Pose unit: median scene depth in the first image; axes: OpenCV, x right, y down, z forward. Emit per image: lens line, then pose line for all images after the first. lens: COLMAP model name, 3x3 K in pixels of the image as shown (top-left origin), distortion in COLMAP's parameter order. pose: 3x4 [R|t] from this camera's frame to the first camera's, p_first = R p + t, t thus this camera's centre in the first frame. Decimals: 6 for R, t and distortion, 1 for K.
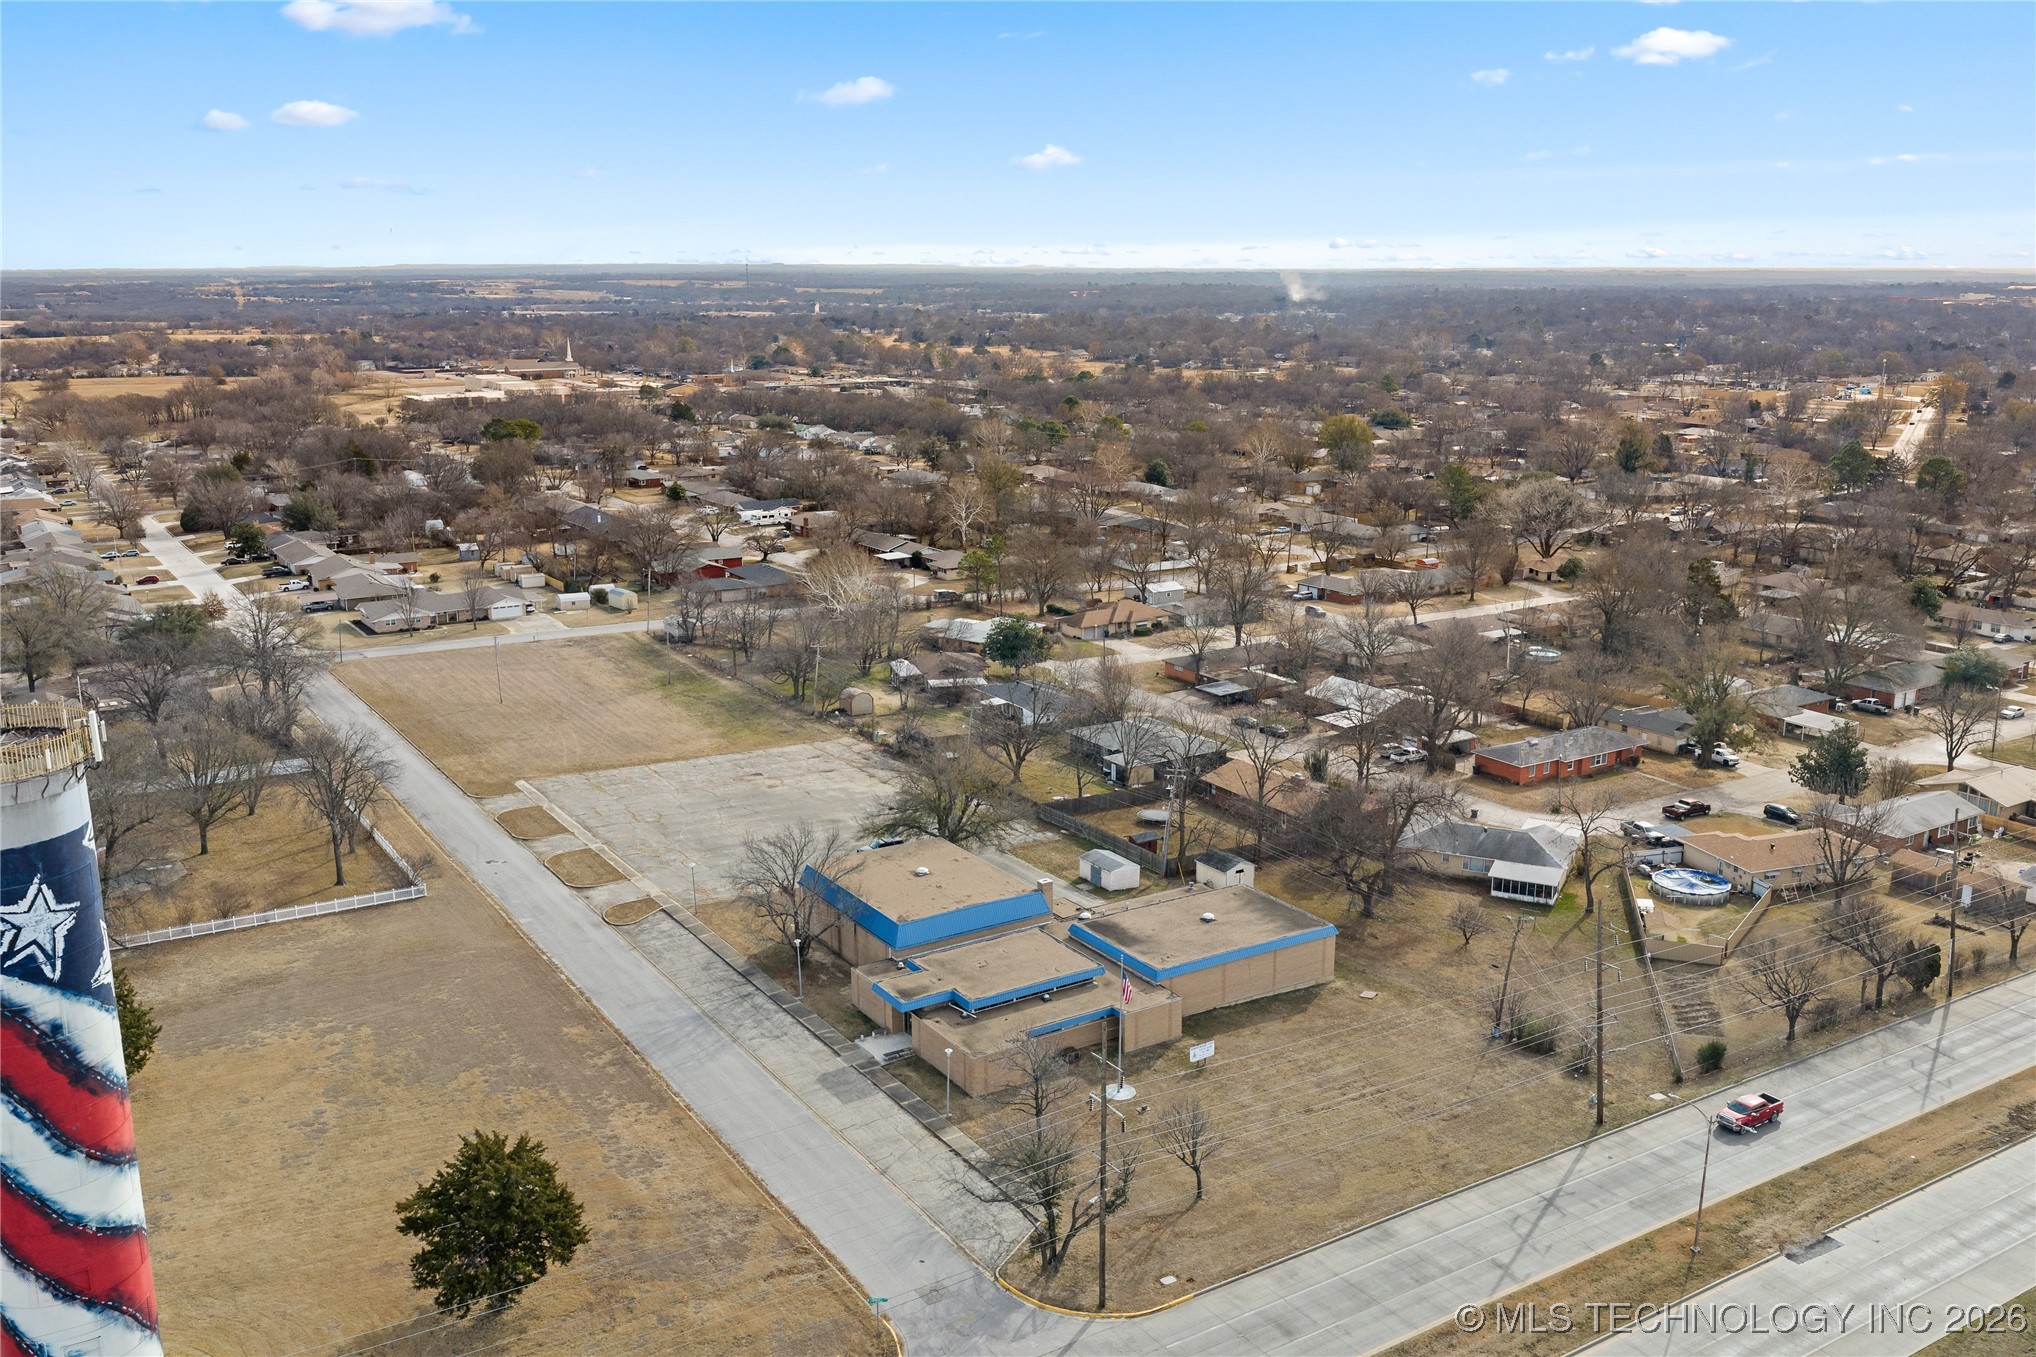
lens RADIAL K [[1726.8, 0, 1026.8], [0, 1726.8, 676.2], [0, 0, 1]] dist [0.024039, -0.059311]
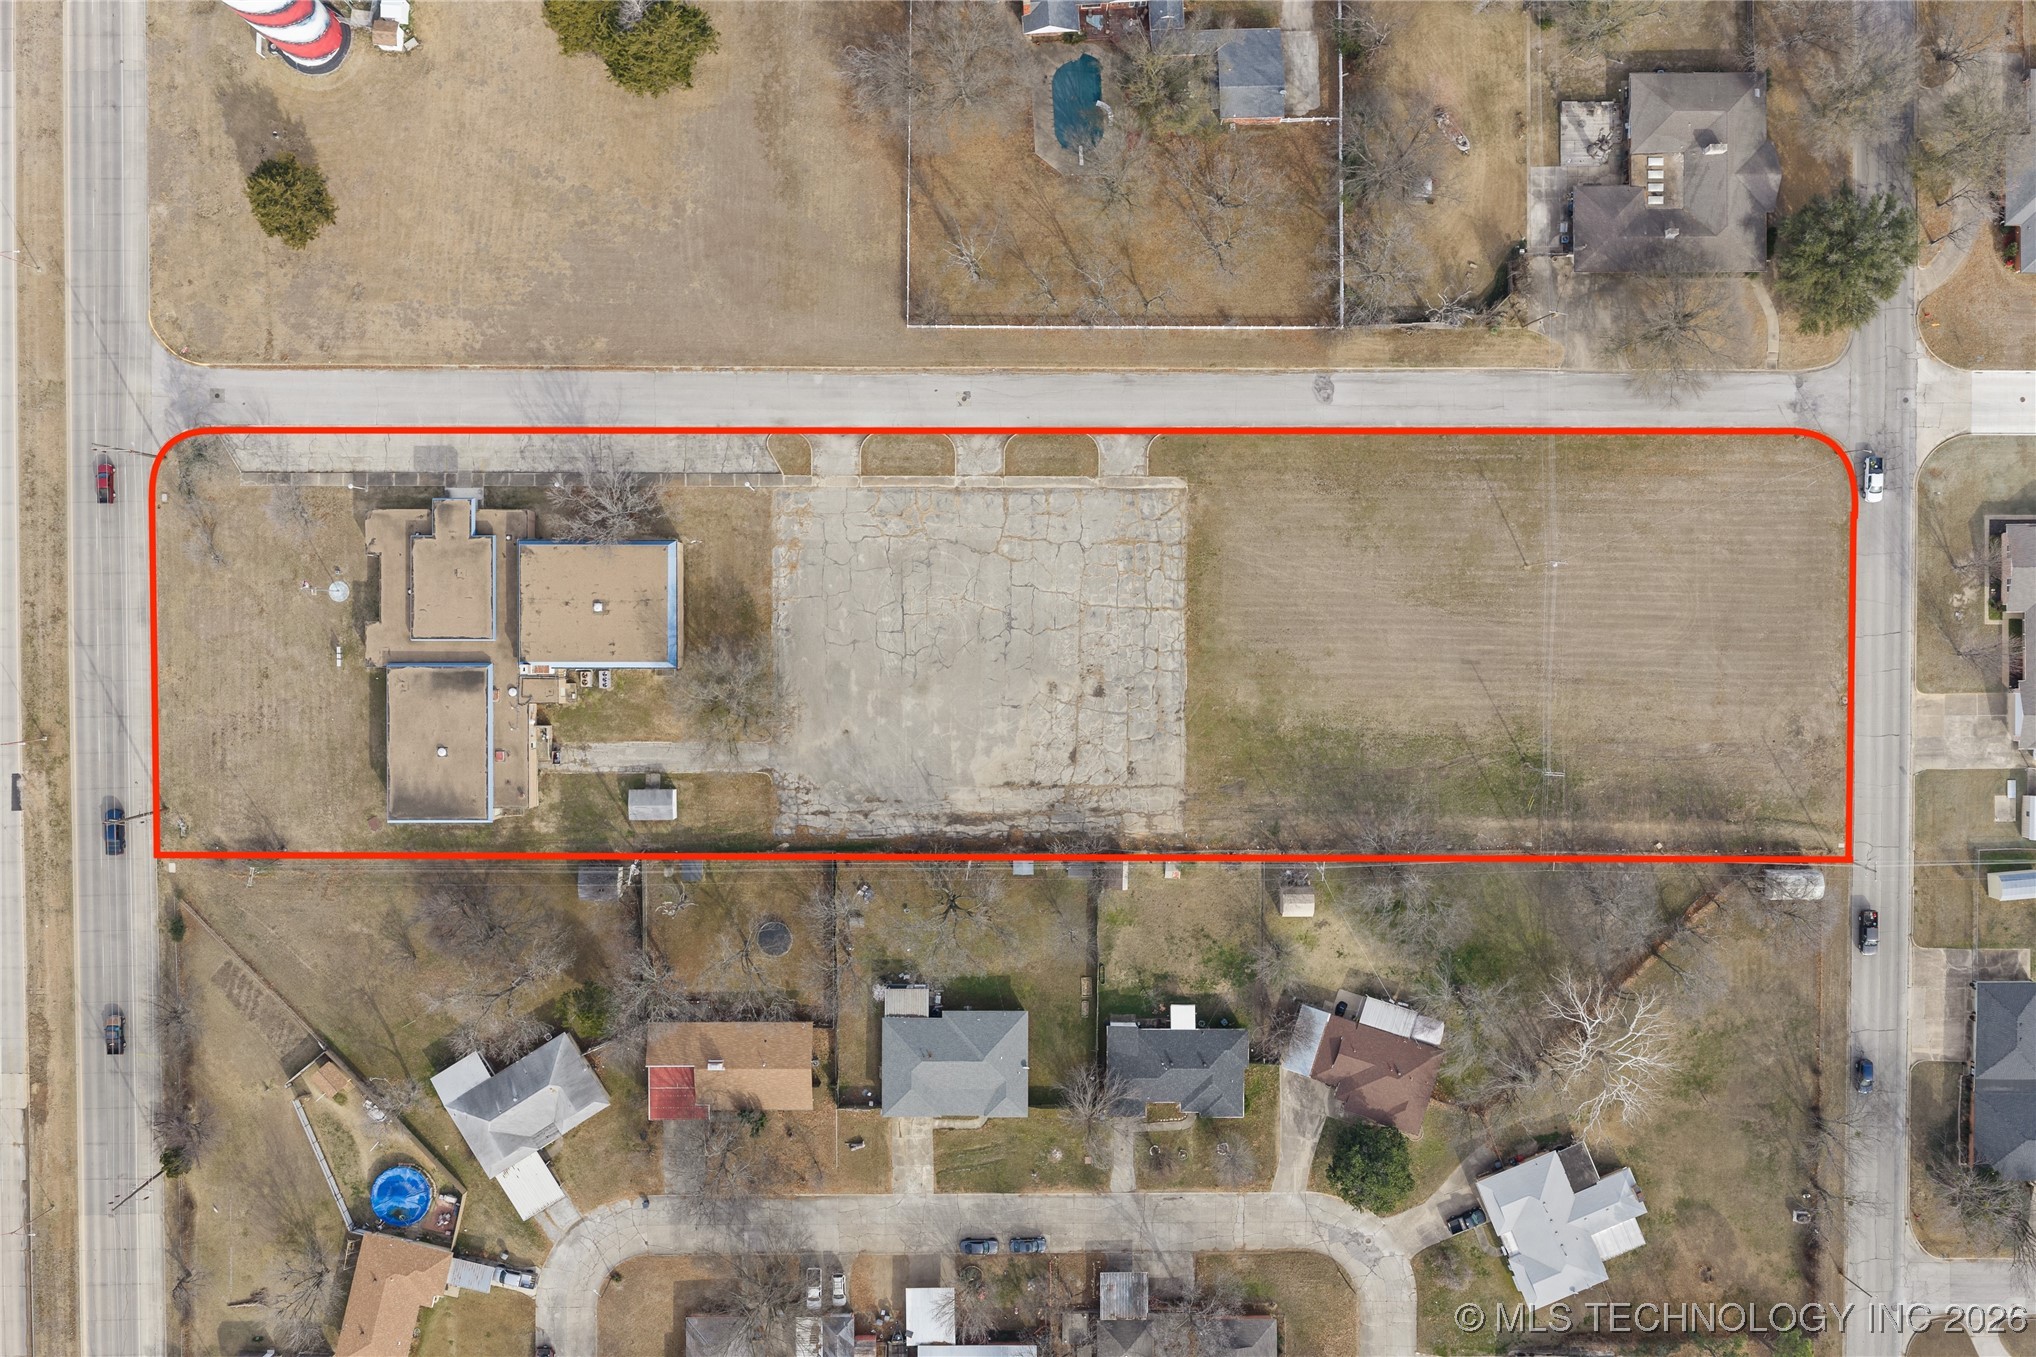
lens RADIAL K [[1690.2, 0, 1028.2], [0, 1690.2, 682.1], [0, 0, 1]] dist [0.009037, -0.012470]
pose [[-0.535855, 0.844261, 0.009135, -0.206382], [-0.199027, -0.136823, 0.970396, -1.259243], [0.820517, 0.518173, 0.241348, 1.011155]]
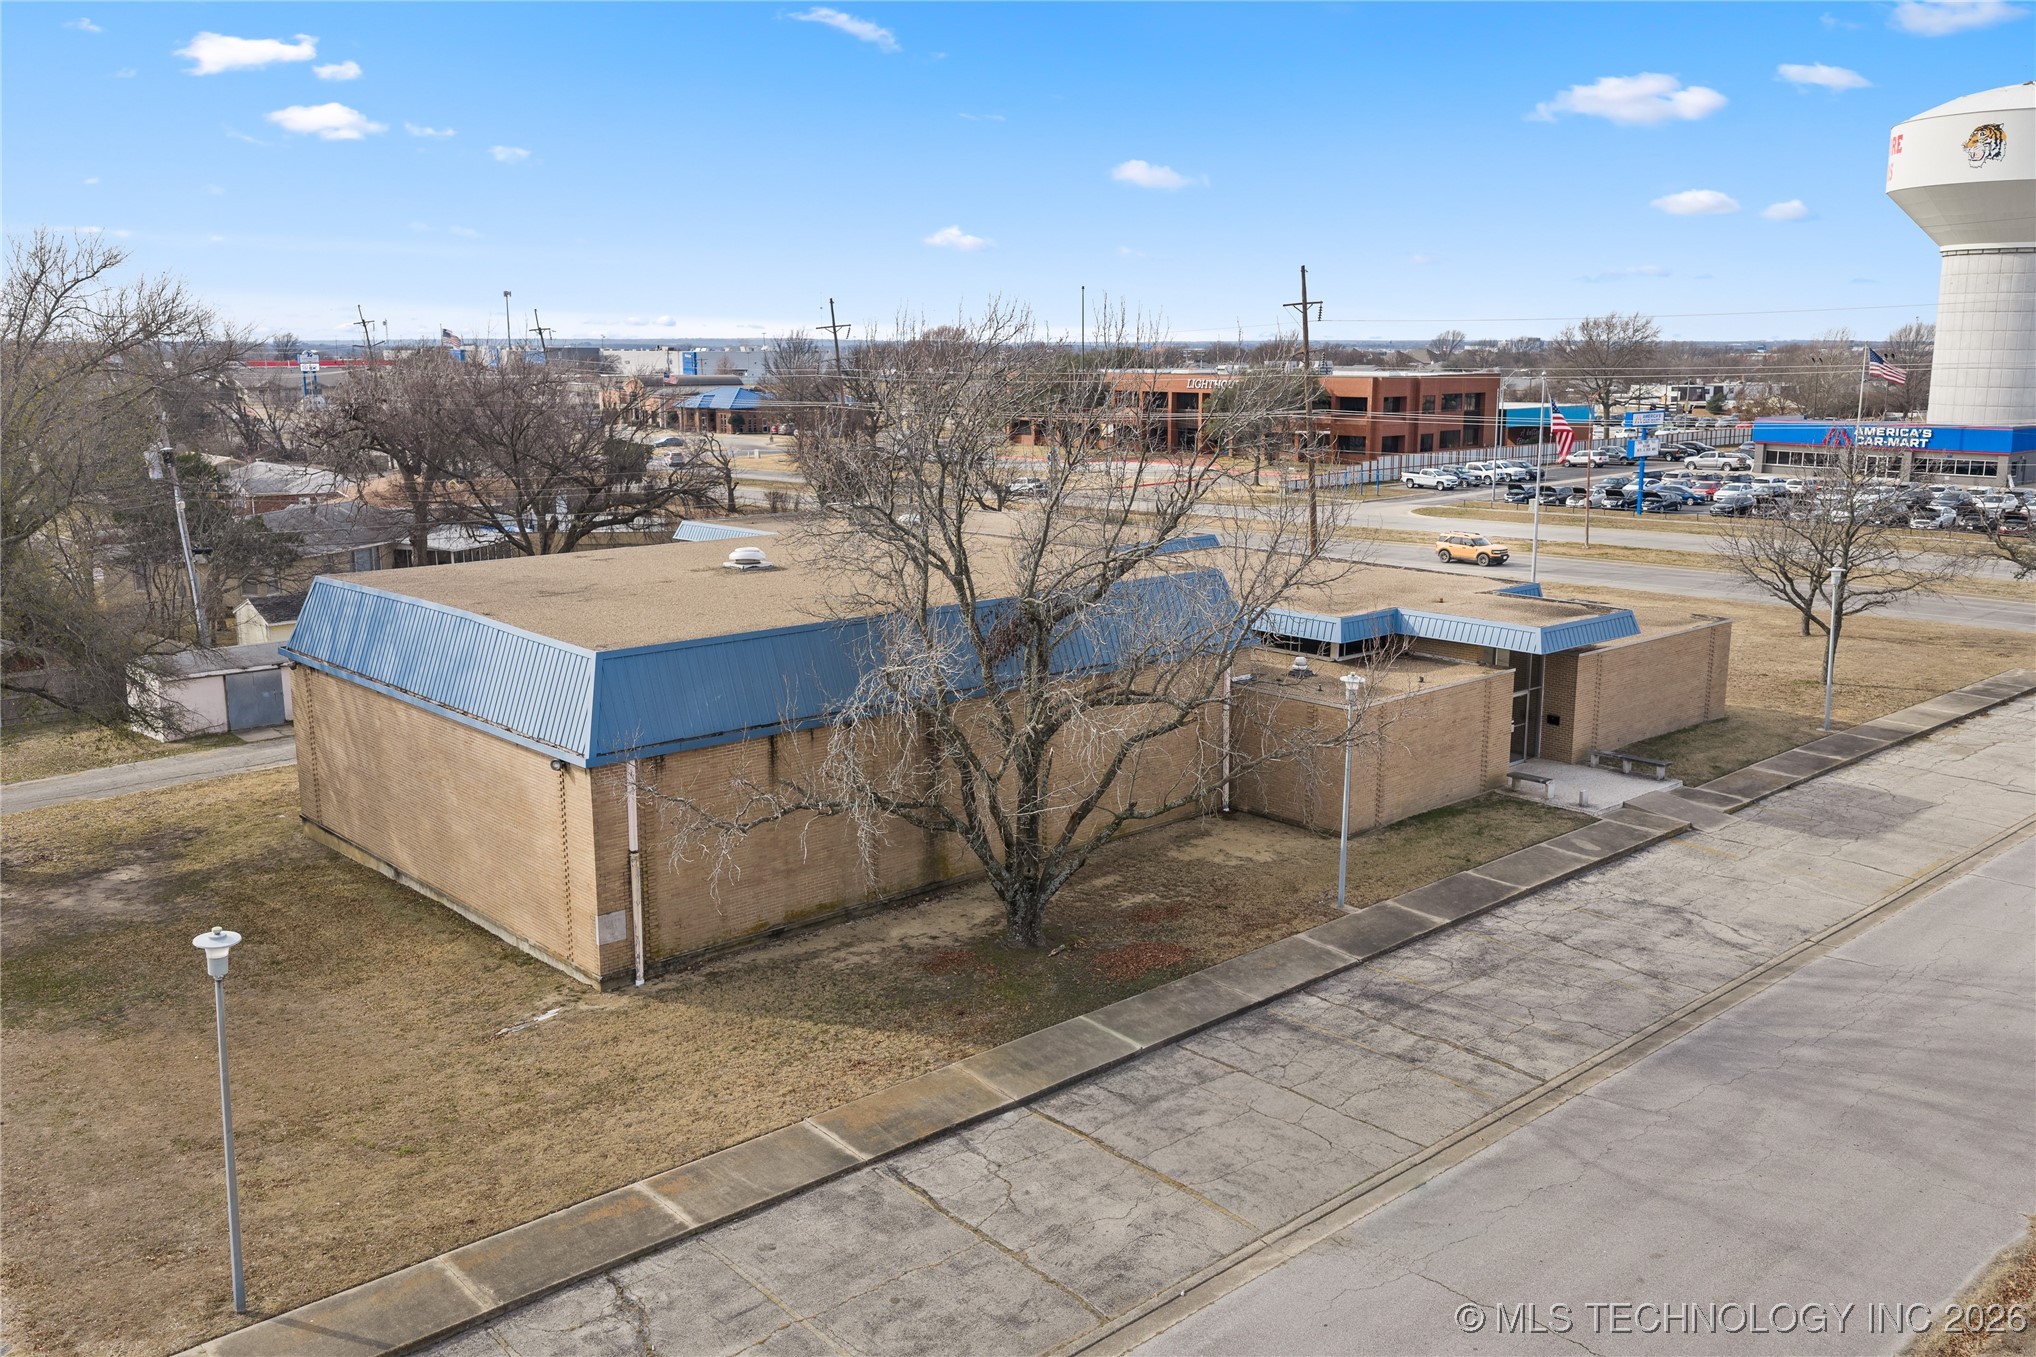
lens RADIAL K [[1690.2, 0, 1028.2], [0, 1690.2, 682.1], [0, 0, 1]] dist [0.009037, -0.012470]
pose [[-0.176879, -0.192243, 0.965275, -0.344765], [0.227425, 0.946215, 0.230121, 0.080304], [-0.957597, 0.260231, -0.123645, 1.018915]]
